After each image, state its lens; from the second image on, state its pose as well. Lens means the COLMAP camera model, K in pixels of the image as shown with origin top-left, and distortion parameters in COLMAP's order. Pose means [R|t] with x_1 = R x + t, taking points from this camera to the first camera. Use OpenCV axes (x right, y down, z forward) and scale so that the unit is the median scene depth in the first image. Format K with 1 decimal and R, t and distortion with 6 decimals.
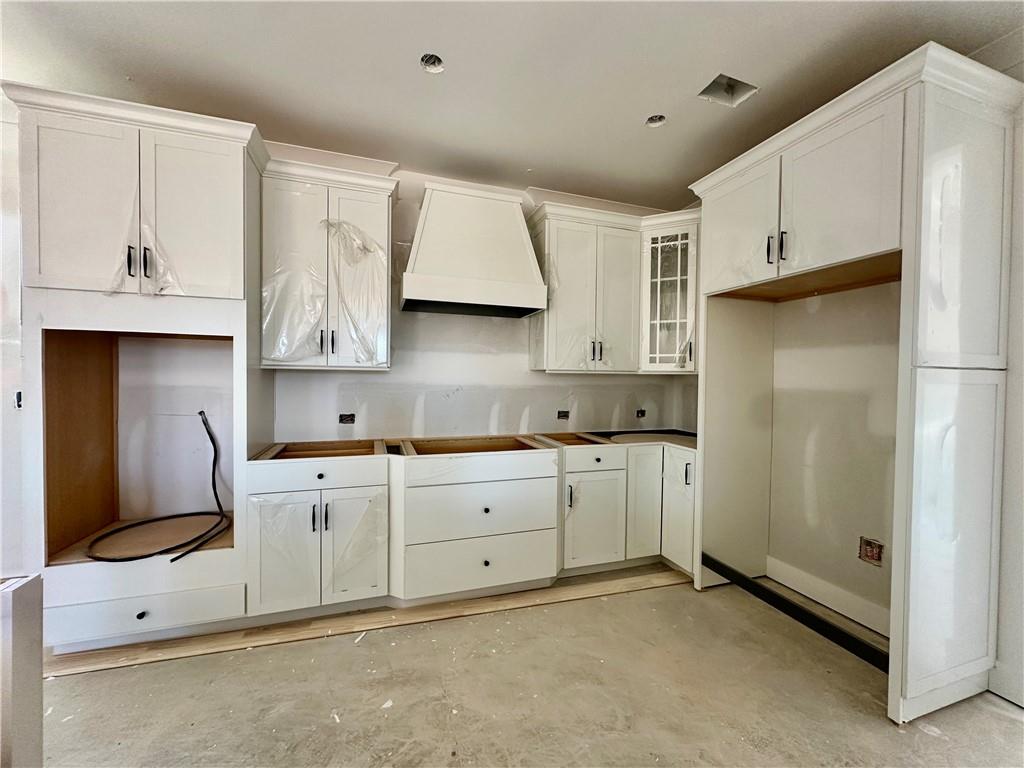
lens RADIAL K [[408.3, 0, 511.6], [0, 408.3, 384.2], [0, 0, 1]] dist [-0.001548, -0.000030]
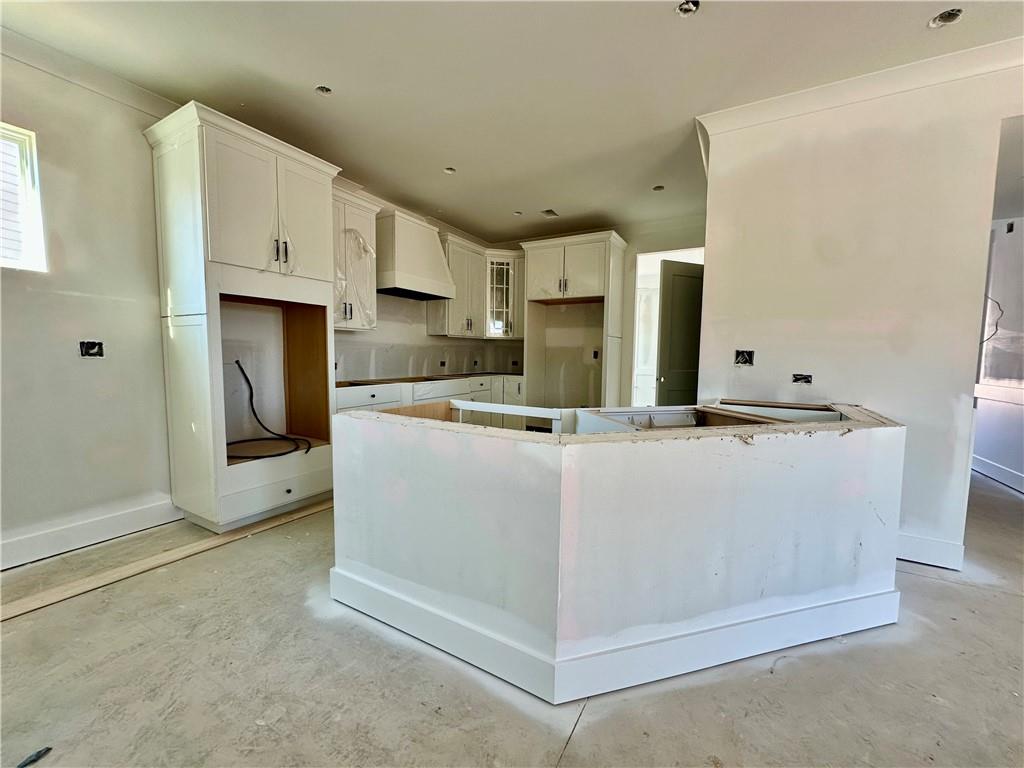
lens RADIAL K [[408.3, 0, 514.1], [0, 408.3, 384.6], [0, 0, 1]] dist [-0.001548, -0.000030]
pose [[0.742918, -0.053698, 0.667226, -0.825685], [0.006983, 0.997345, 0.072491, 0.047676], [-0.669346, -0.049196, 0.741320, -0.421628]]
